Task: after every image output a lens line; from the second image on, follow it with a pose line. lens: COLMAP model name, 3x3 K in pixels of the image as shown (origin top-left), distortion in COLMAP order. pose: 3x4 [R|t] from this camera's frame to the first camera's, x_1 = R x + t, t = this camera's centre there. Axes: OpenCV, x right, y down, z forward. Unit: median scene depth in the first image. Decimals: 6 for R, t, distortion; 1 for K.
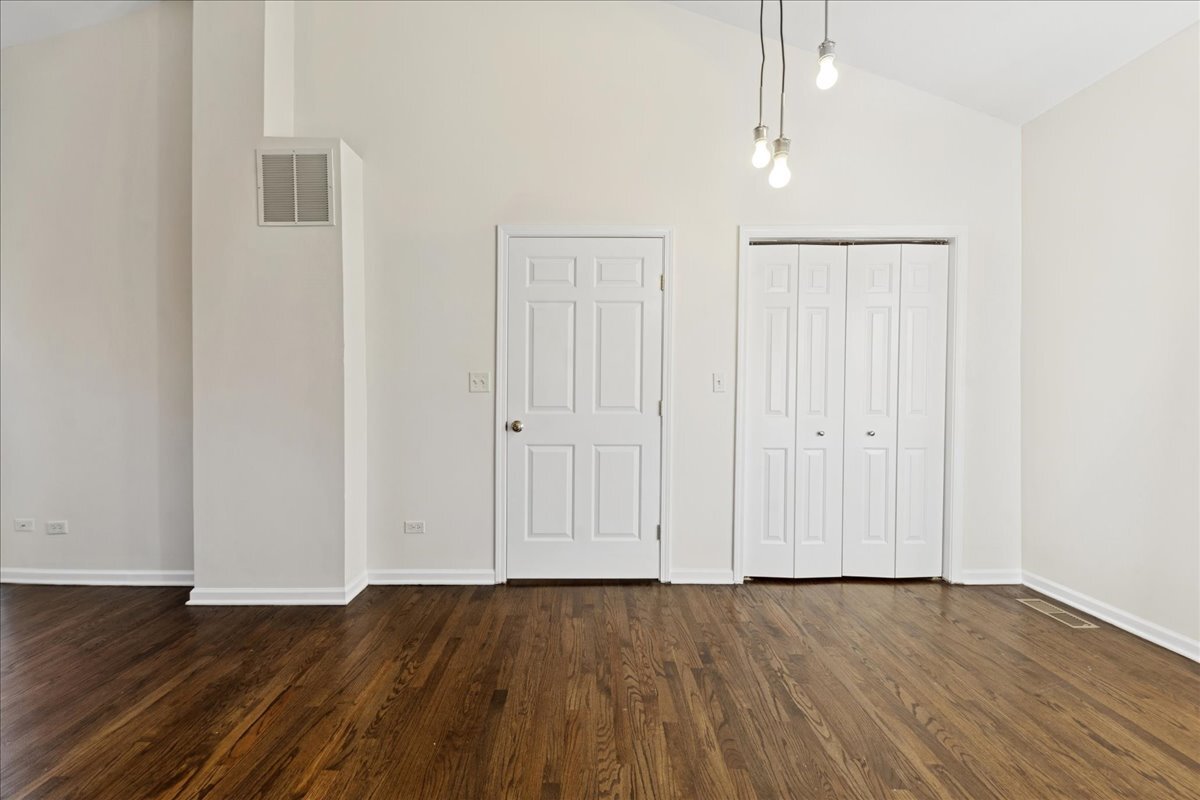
lens RADIAL K [[430.3, 0, 594.4], [0, 430.3, 399.4], [0, 0, 1]] dist [0.007537, -0.002532]
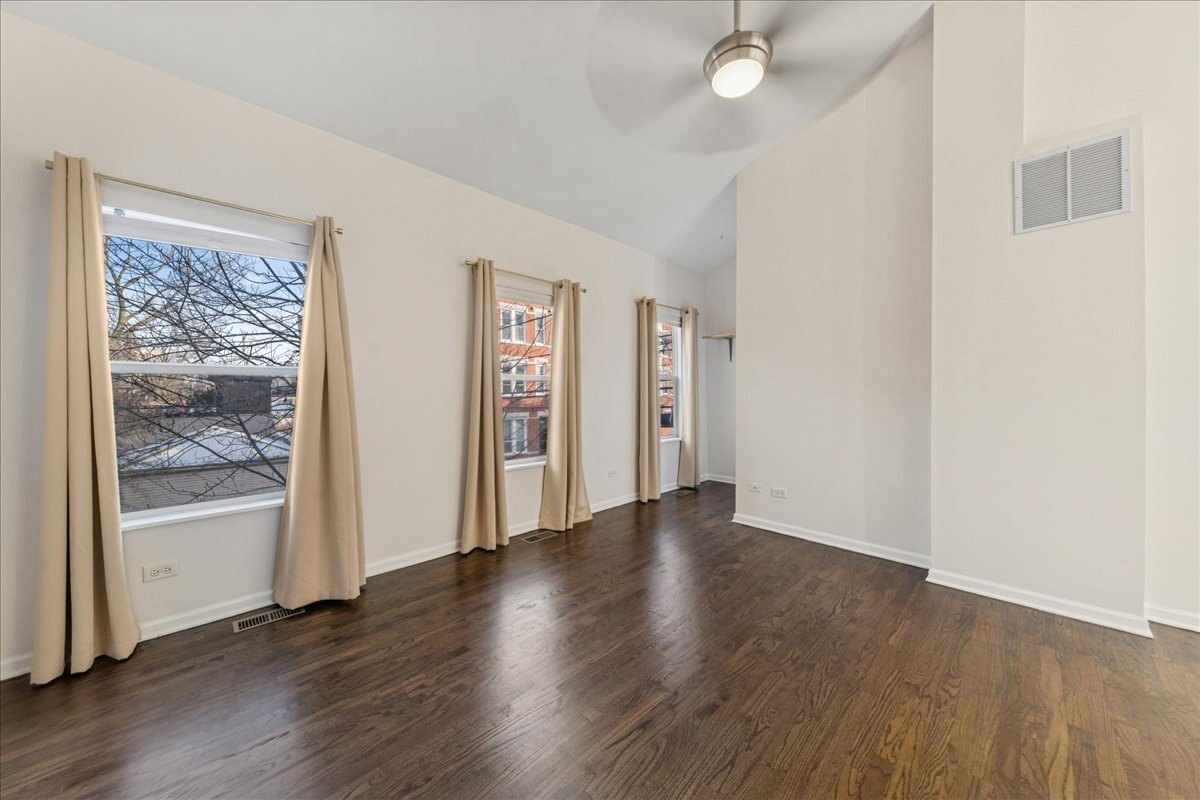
lens RADIAL K [[430.3, 0, 597.2], [0, 430.3, 397.1], [0, 0, 1]] dist [0.007537, -0.002532]
pose [[0.692172, 0.002796, -0.721728, -0.721930], [-0.009465, 0.999942, -0.005203, 0.000703], [0.721671, 0.010433, 0.692158, -0.428545]]
